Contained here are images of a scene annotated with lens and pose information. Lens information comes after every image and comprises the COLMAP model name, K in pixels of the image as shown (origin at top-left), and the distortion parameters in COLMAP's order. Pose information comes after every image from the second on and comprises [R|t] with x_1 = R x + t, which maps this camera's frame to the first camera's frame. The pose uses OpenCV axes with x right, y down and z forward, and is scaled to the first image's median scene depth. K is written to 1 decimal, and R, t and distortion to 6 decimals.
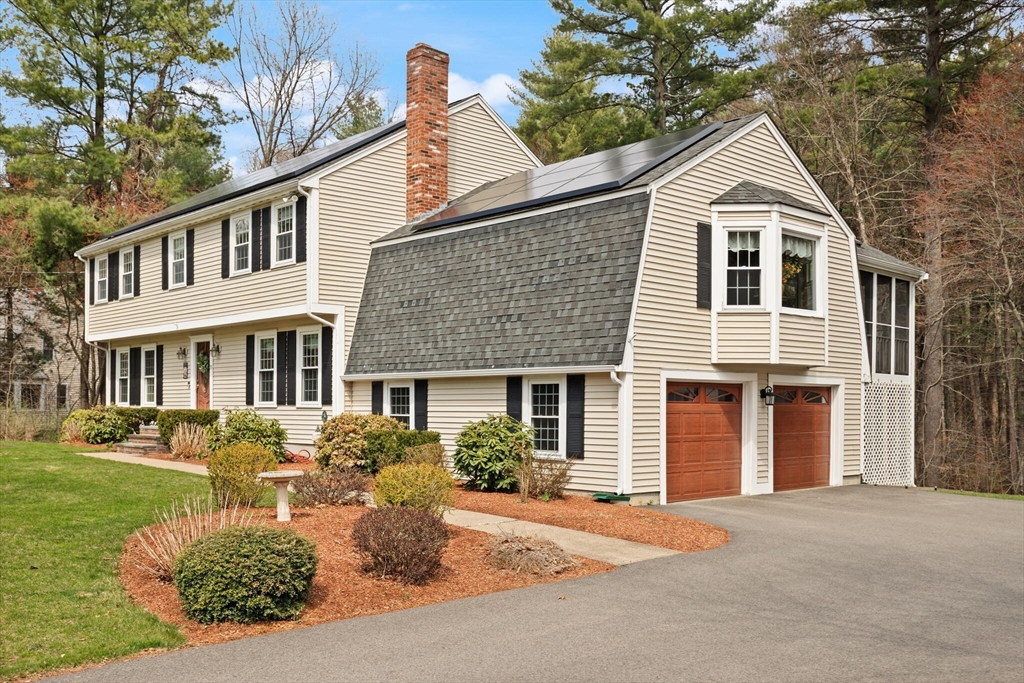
lens RADIAL K [[938.1, 0, 512.0], [0, 938.1, 341.5], [0, 0, 1]] dist [0.002482, -0.001601]
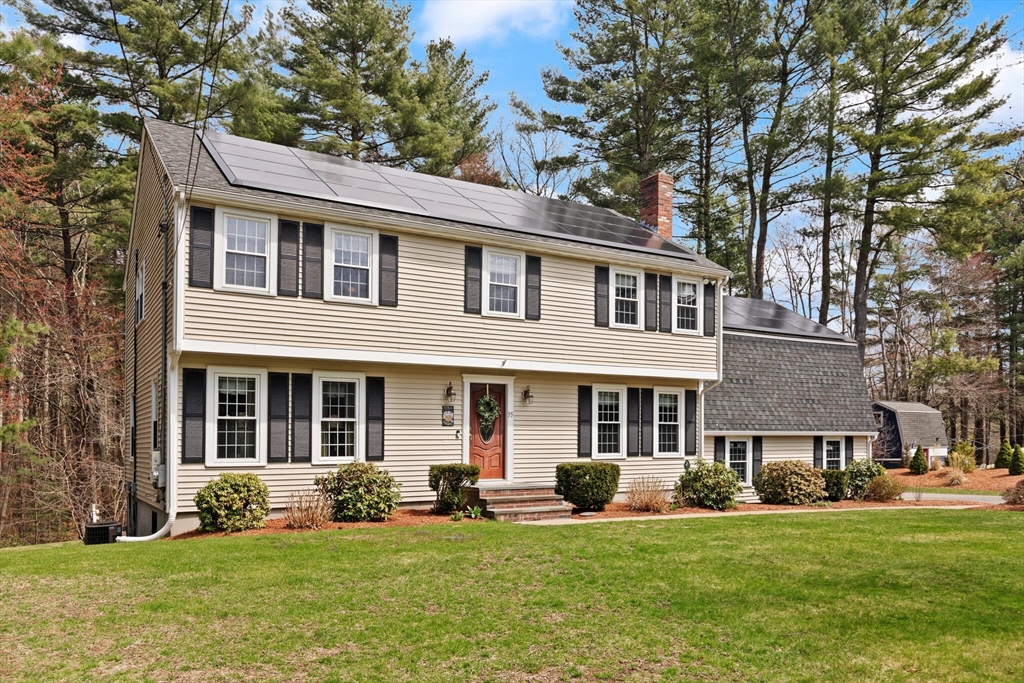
lens RADIAL K [[786.2, 0, 512.0], [0, 786.2, 341.5], [0, 0, 1]] dist [-0.000902, -0.000408]
pose [[0.215211, 0.134517, 0.967259, -1.362331], [-0.054094, 0.990589, -0.125726, 0.068548], [-0.975068, -0.025265, 0.220462, 1.107063]]
